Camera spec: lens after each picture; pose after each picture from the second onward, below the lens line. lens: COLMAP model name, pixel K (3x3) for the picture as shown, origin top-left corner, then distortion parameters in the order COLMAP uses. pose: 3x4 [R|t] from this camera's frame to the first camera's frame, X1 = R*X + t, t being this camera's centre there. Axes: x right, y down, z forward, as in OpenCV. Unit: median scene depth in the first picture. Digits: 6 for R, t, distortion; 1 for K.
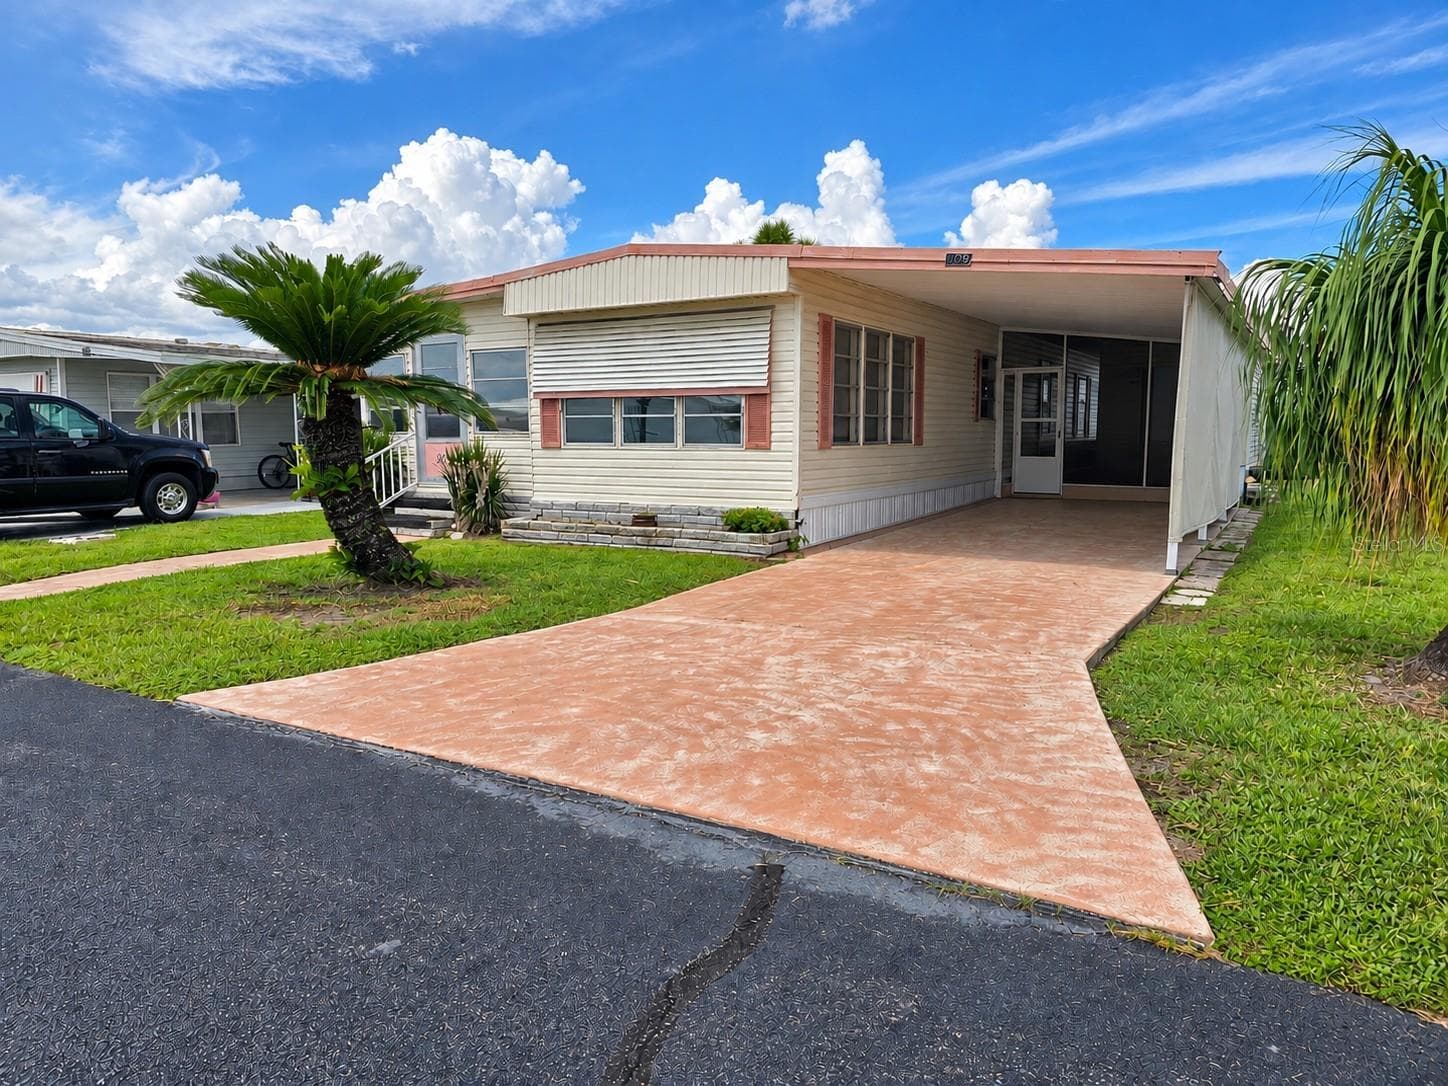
lens RADIAL K [[948.4, 0, 724.0], [0, 948.4, 543.0], [0, 0, 1]] dist [0.002698, -0.002873]
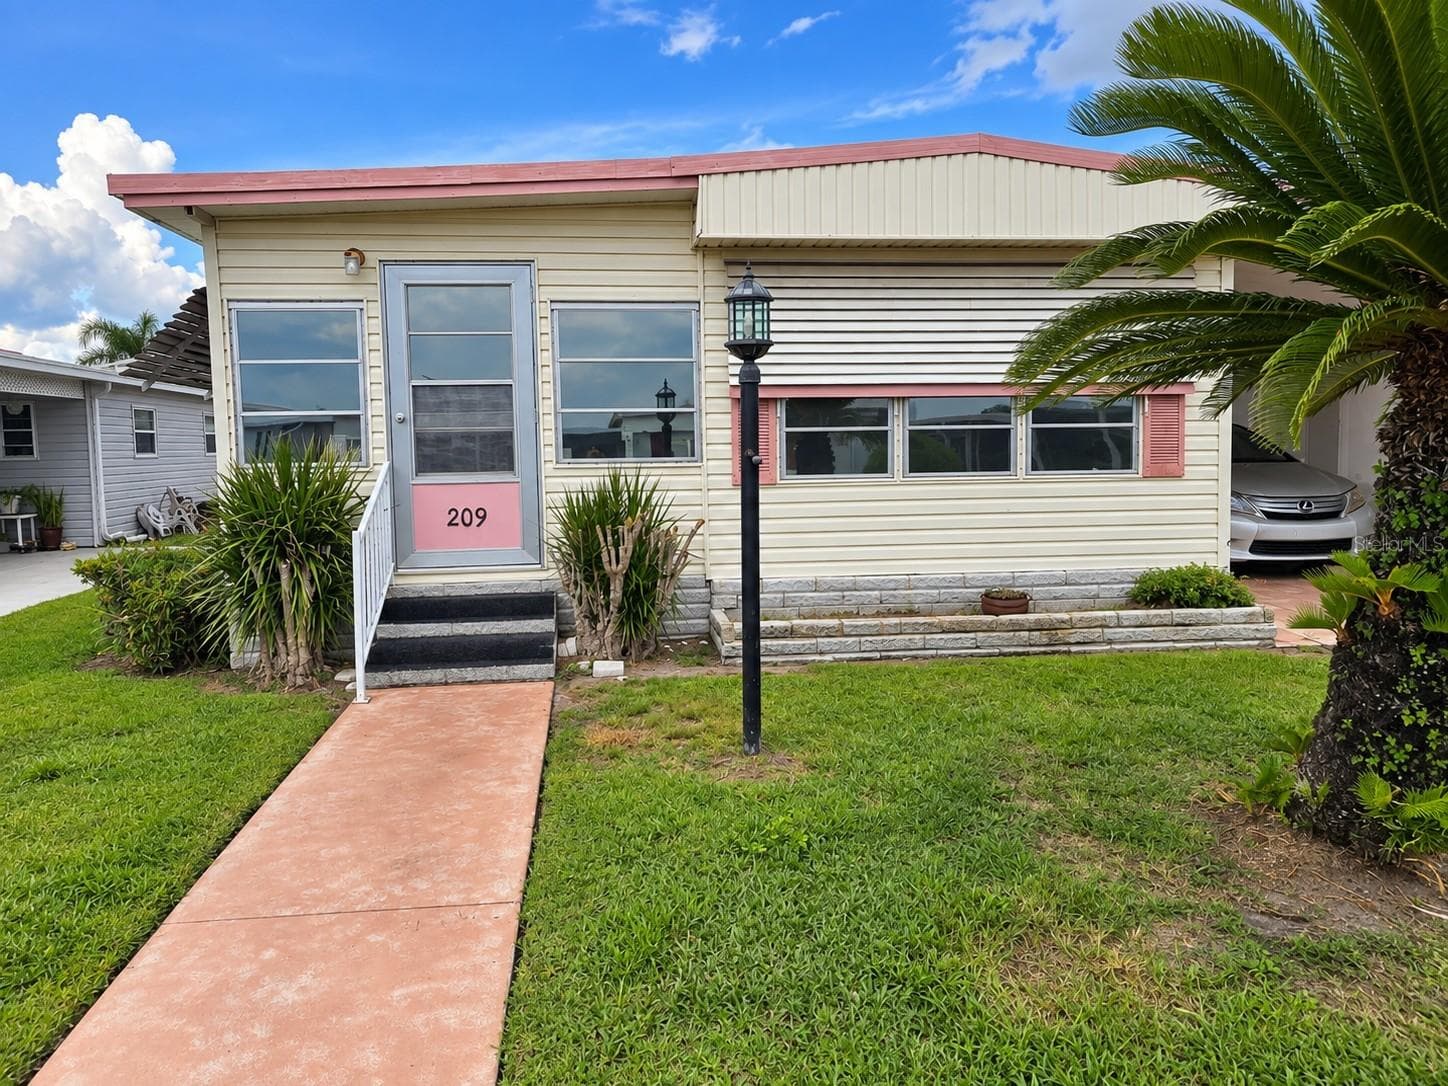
lens RADIAL K [[948.4, 0, 724.0], [0, 948.4, 543.0], [0, 0, 1]] dist [0.002698, -0.002873]
pose [[0.811534, -0.073159, 0.579707, -0.534816], [0.081120, 0.996629, 0.012214, -0.077714], [-0.578647, 0.037114, 0.814733, 0.576930]]
